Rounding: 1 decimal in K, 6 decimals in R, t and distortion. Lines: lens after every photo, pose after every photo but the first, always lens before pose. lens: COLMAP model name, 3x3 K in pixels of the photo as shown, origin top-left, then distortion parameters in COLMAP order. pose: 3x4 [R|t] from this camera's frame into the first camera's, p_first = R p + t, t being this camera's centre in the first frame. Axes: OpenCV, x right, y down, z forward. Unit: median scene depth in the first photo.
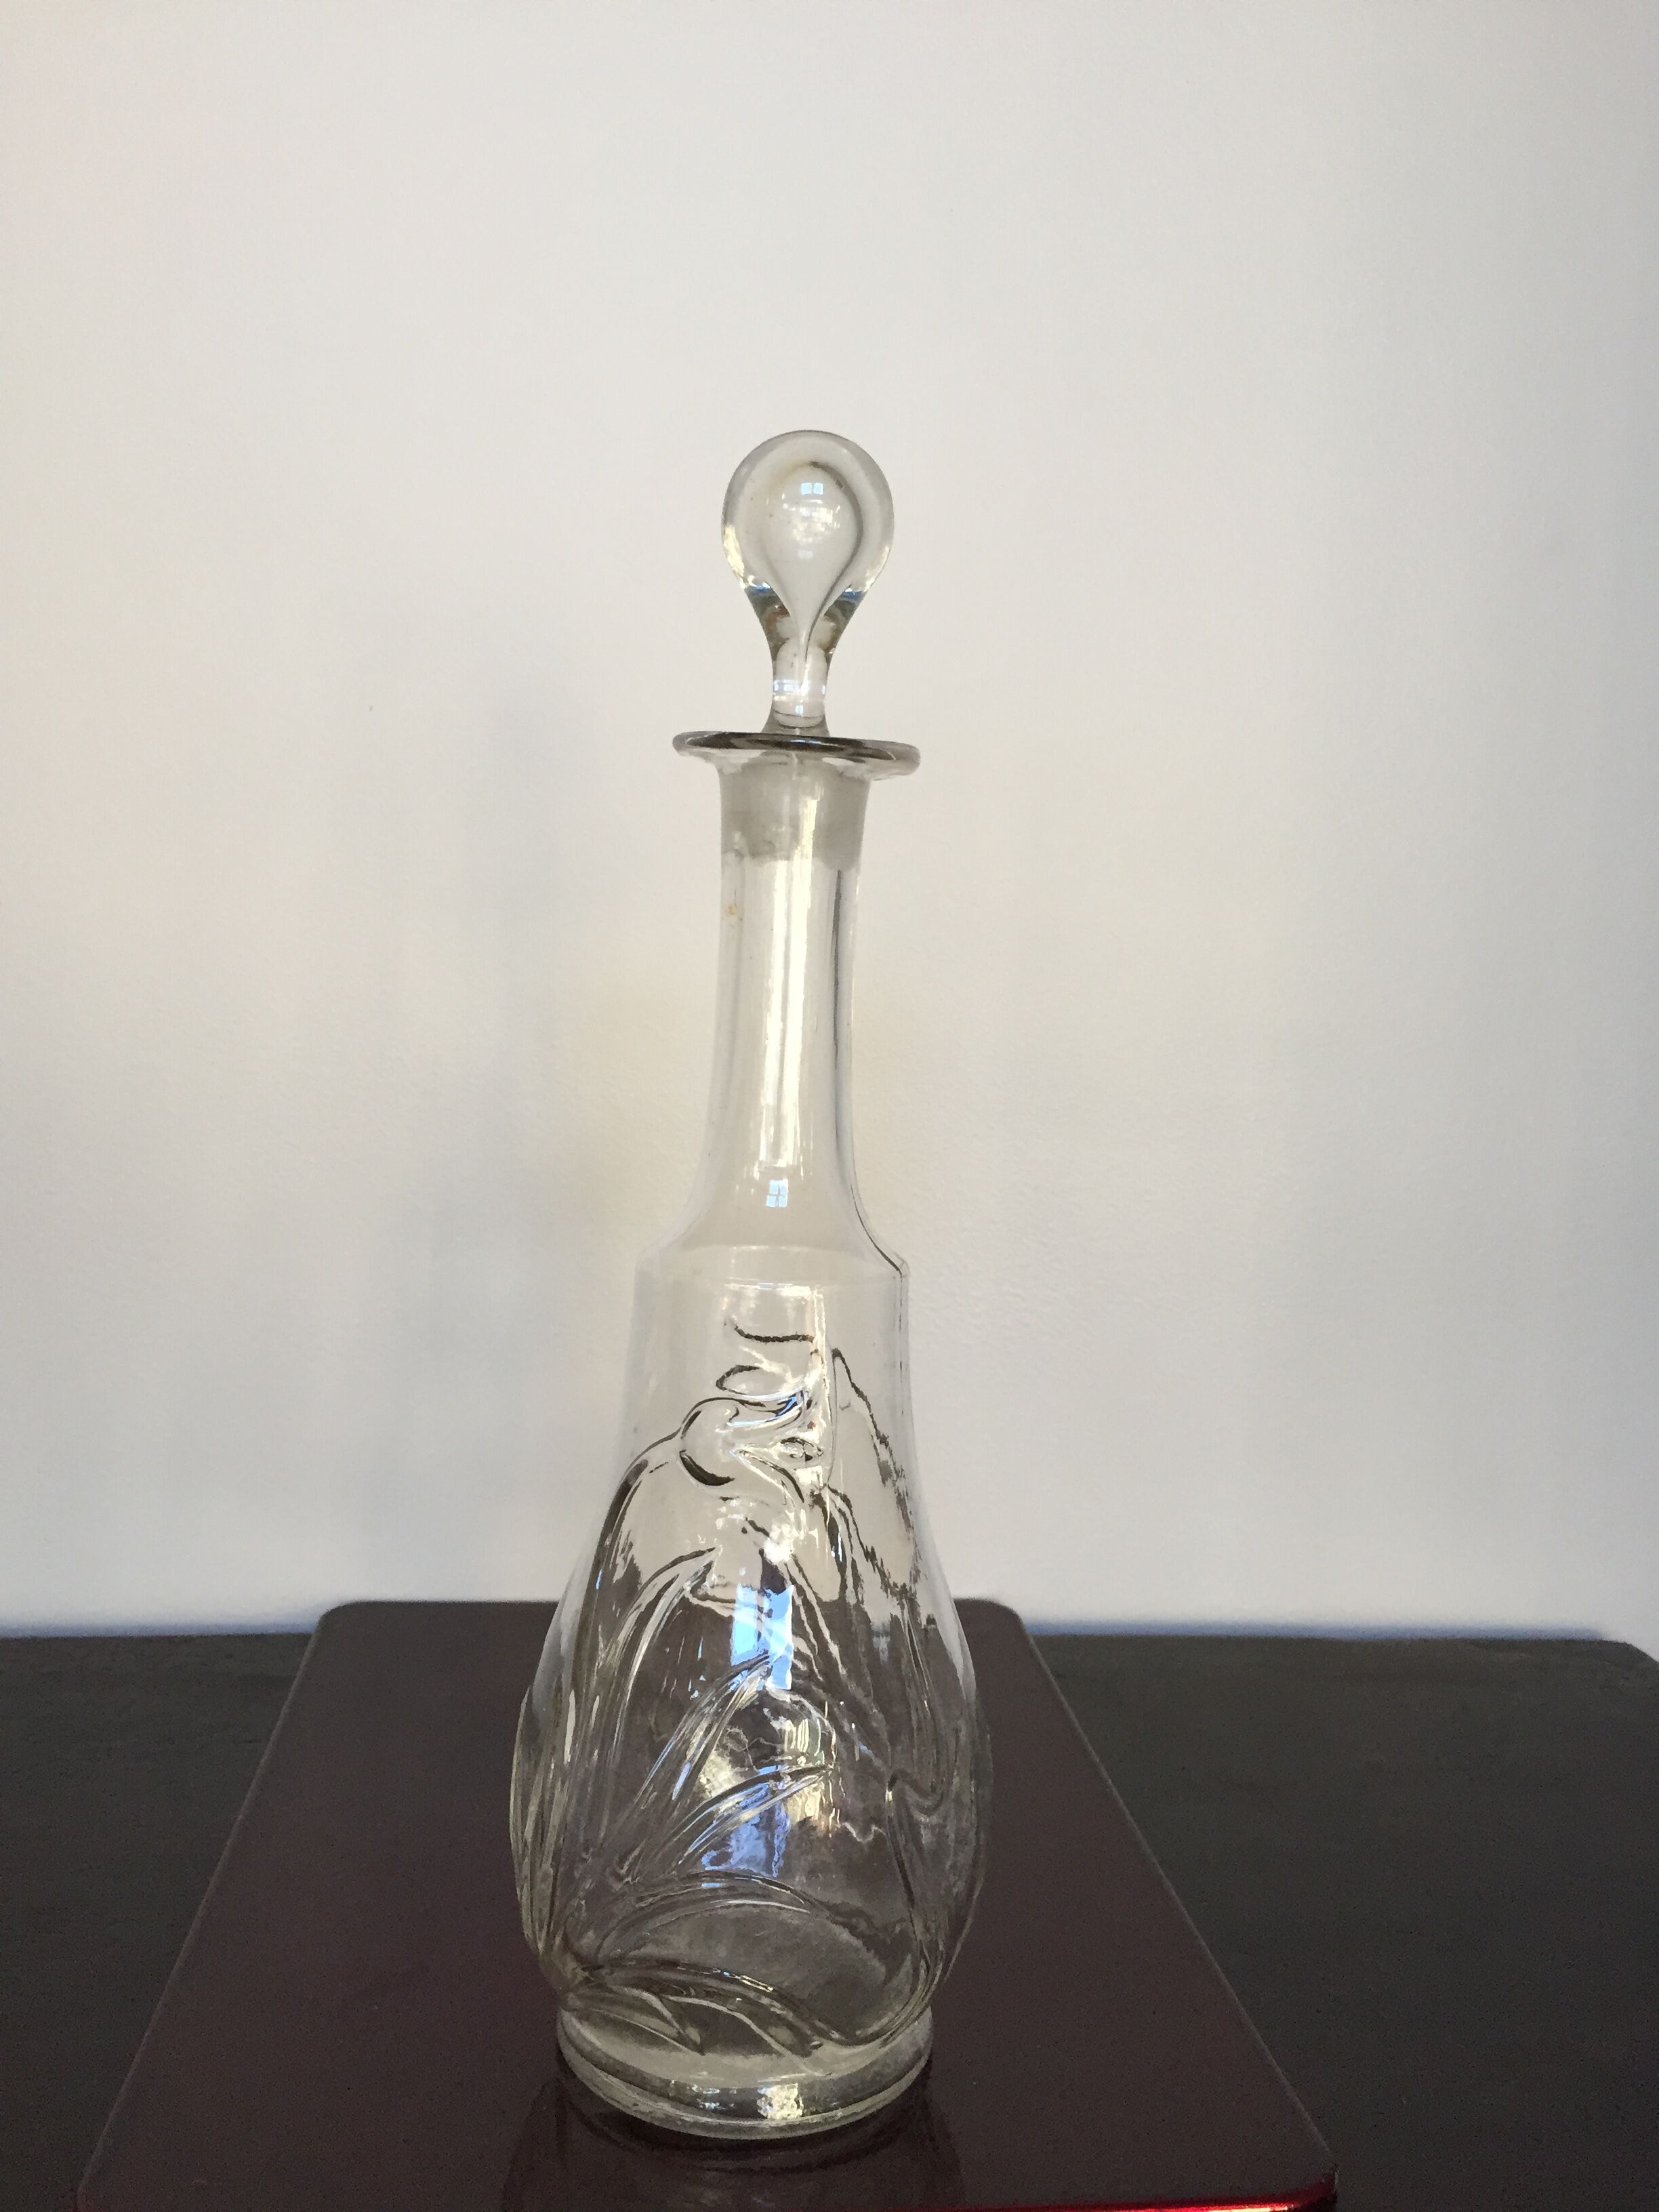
lens RADIAL K [[1872.6, 0, 833.0], [0, 1872.6, 1072.8], [0, 0, 1]] dist [0.069912, -0.111251]
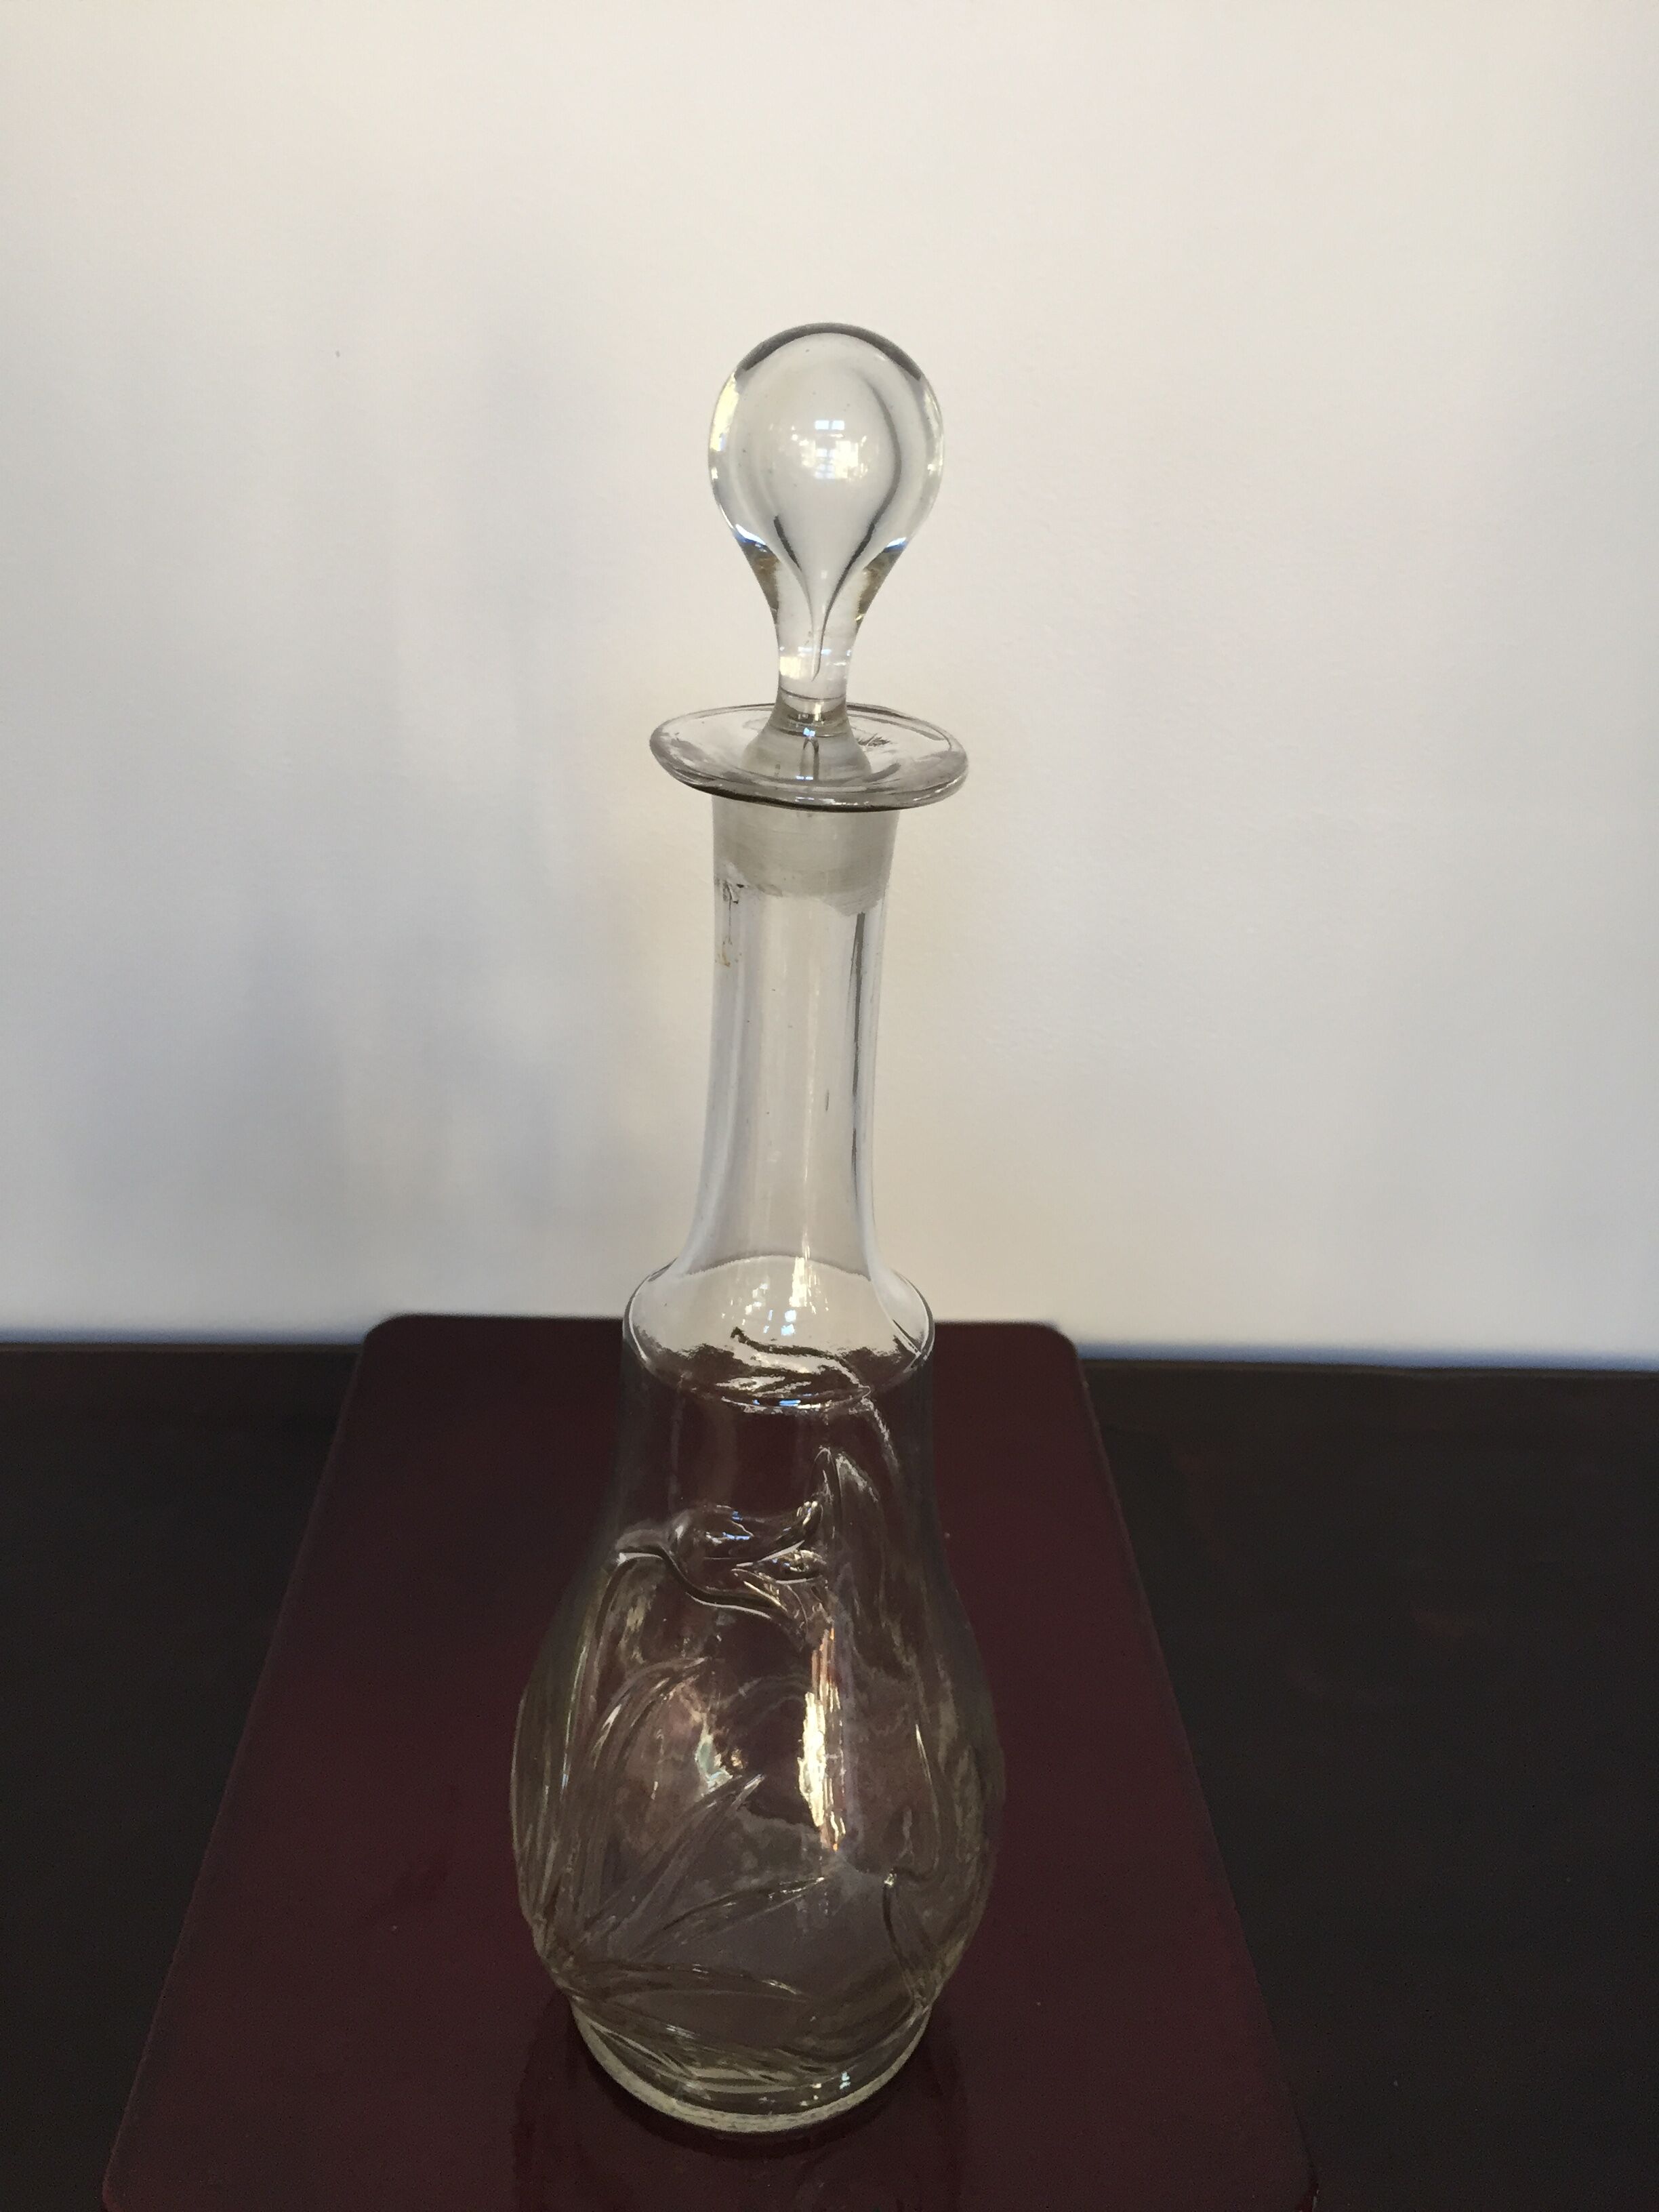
lens RADIAL K [[1872.6, 0, 833.0], [0, 1872.6, 1072.8], [0, 0, 1]] dist [0.069912, -0.111251]
pose [[0.997900, 0.035185, -0.054378, 0.037502], [-0.013231, 0.932615, 0.360632, -0.331547], [0.063402, -0.359155, 0.931122, 0.236558]]
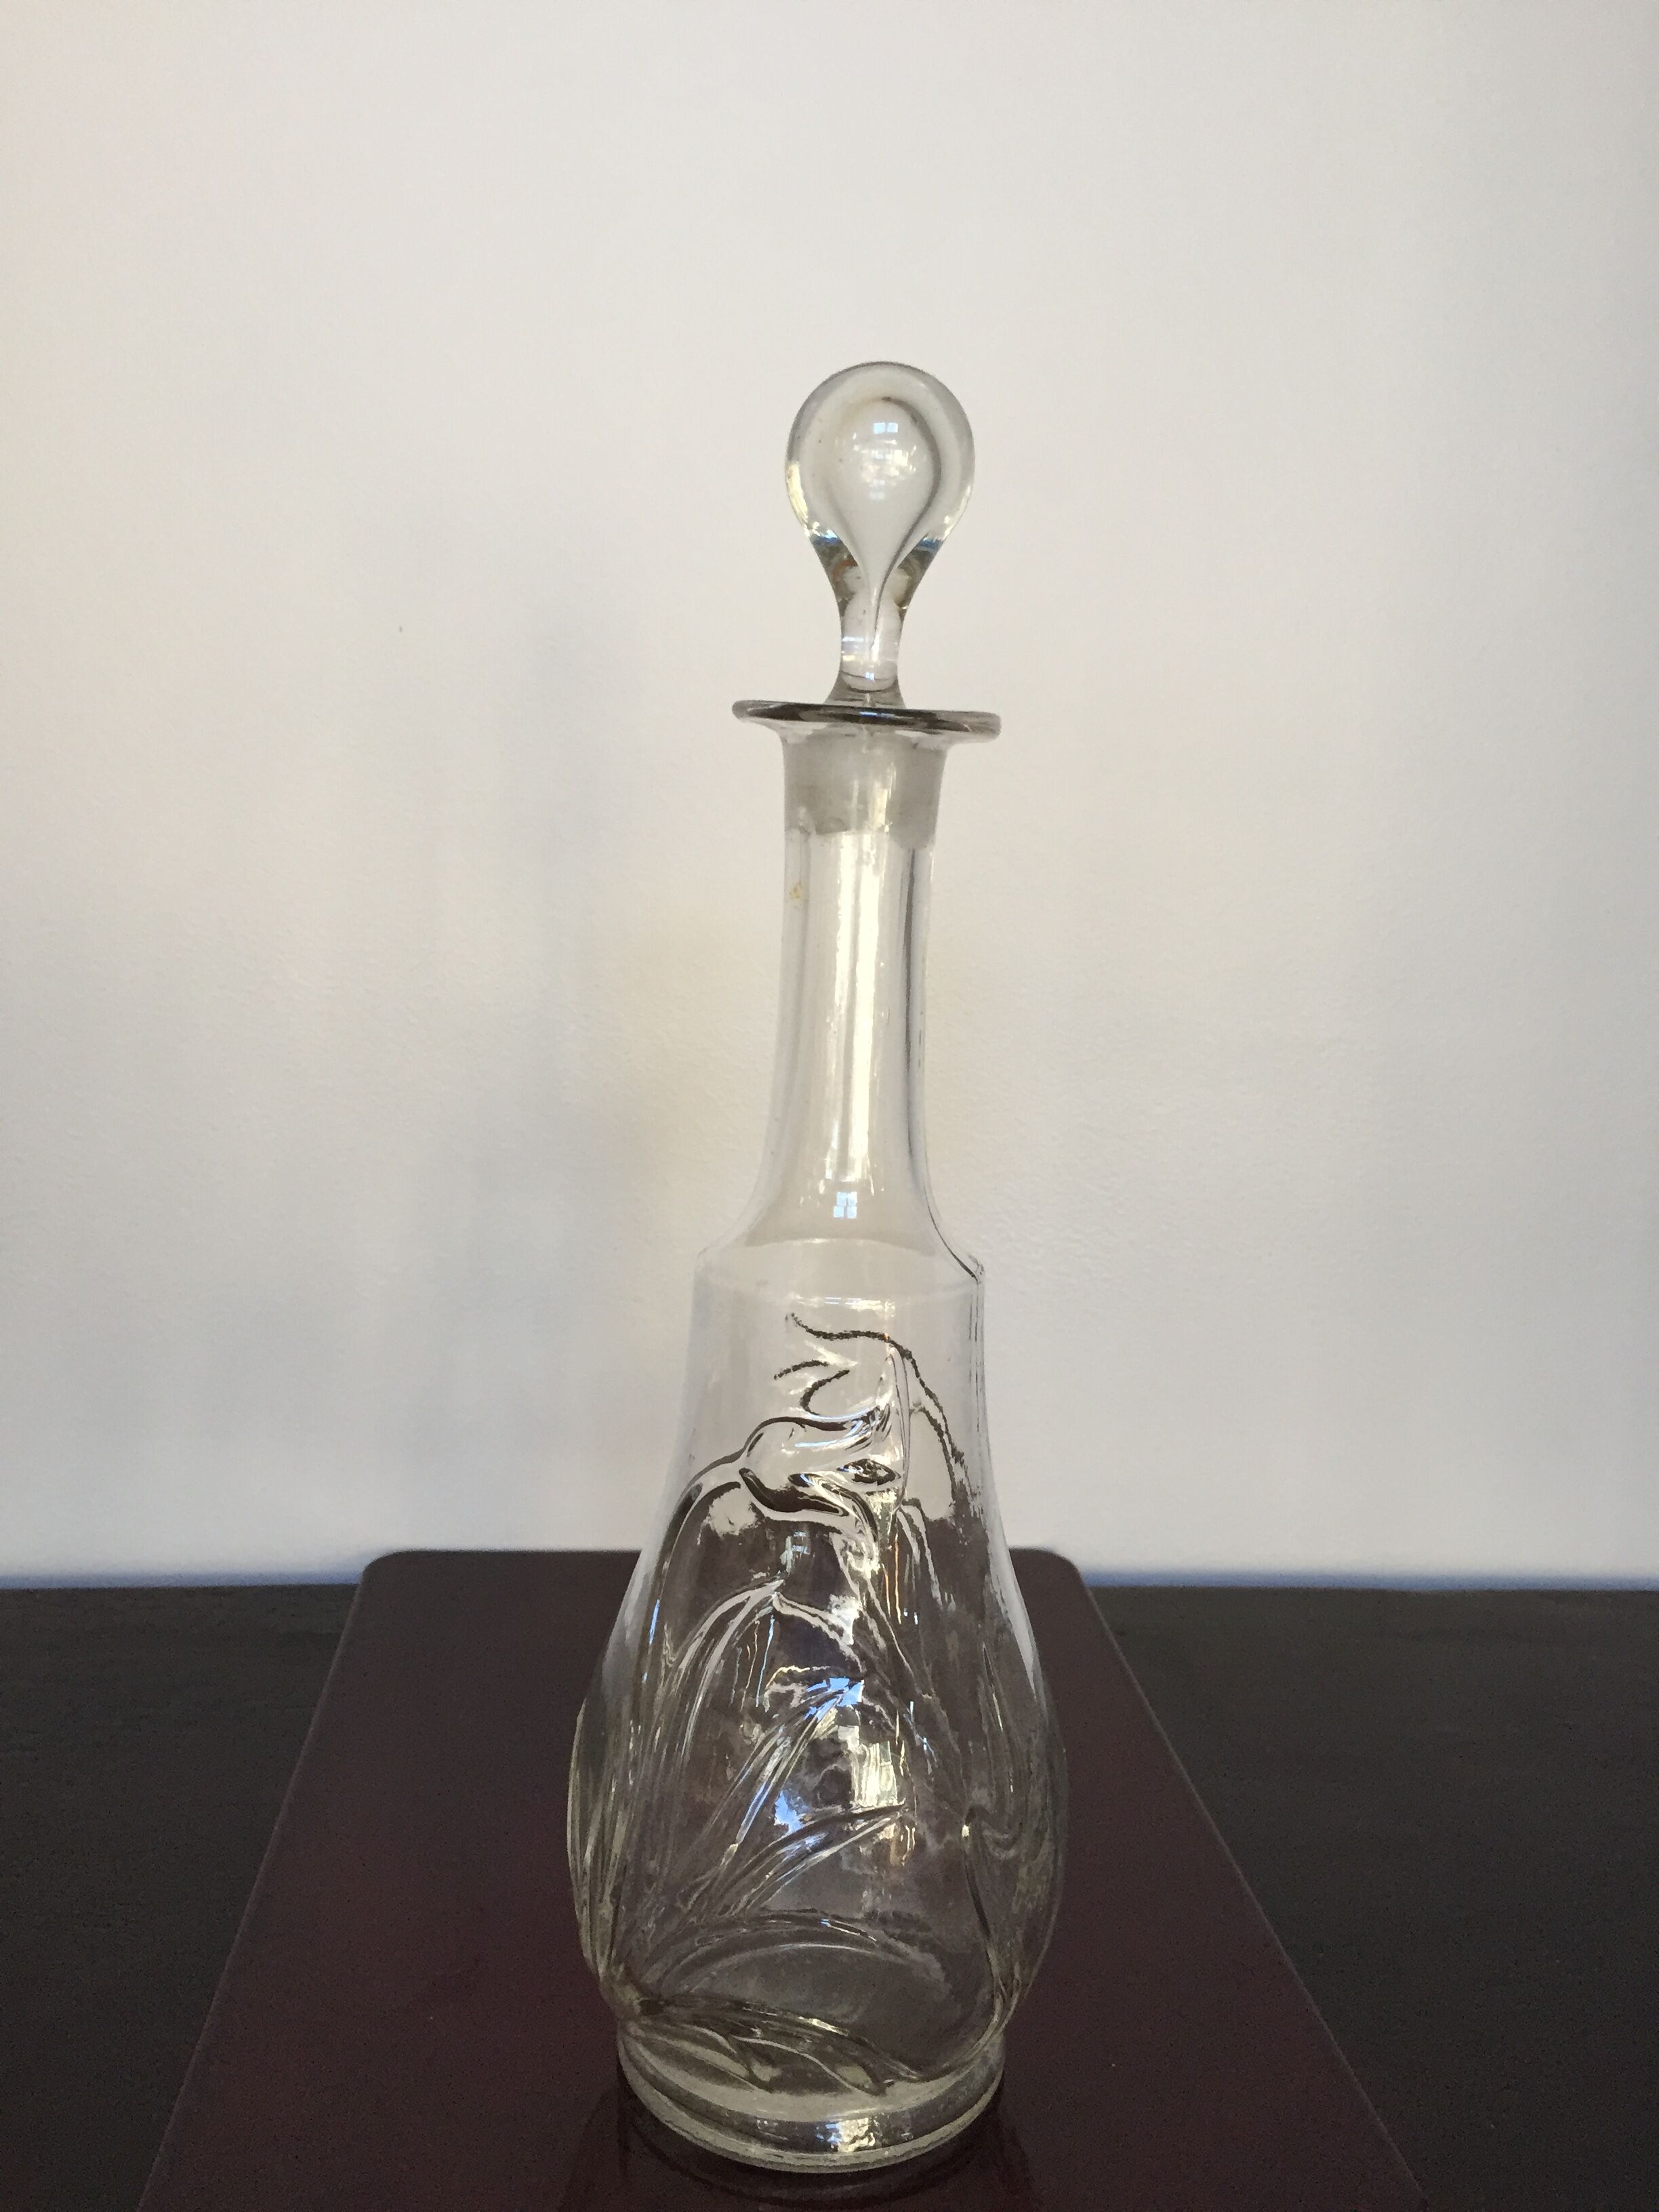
lens RADIAL K [[1872.6, 0, 833.0], [0, 1872.6, 1072.8], [0, 0, 1]] dist [0.069912, -0.111251]
pose [[0.999860, 0.001324, -0.016661, -0.020541], [-0.000134, 0.997459, 0.071240, -0.063998], [0.016713, -0.071228, 0.997320, 0.070707]]
